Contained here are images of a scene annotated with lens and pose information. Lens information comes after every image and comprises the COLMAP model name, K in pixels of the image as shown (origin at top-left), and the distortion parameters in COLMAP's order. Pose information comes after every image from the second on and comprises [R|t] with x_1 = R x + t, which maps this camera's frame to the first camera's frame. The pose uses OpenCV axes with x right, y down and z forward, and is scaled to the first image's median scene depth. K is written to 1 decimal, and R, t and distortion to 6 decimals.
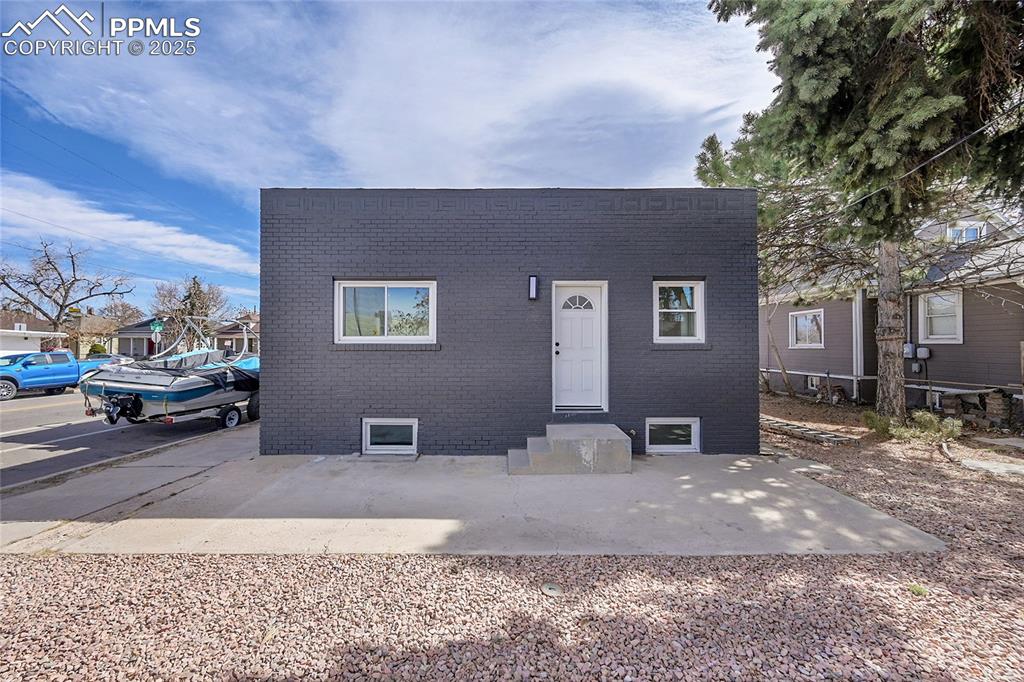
lens RADIAL K [[405.1, 0, 510.6], [0, 405.1, 338.2], [0, 0, 1]] dist [-0.000043, 0.000081]
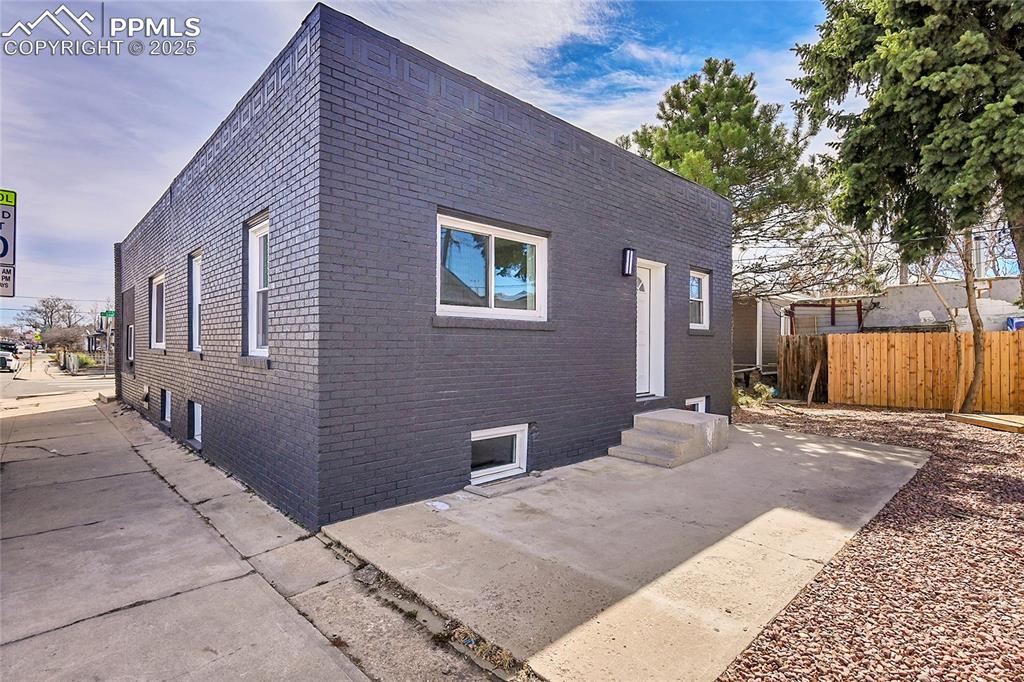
lens RADIAL K [[486.6, 0, 512.0], [0, 486.6, 341.0], [0, 0, 1]] dist [-0.000068, -0.000011]
pose [[0.738259, 0.008912, 0.674459, -0.847510], [-0.013105, 0.999913, 0.001132, 0.050092], [-0.674390, -0.009675, 0.738312, 0.381559]]
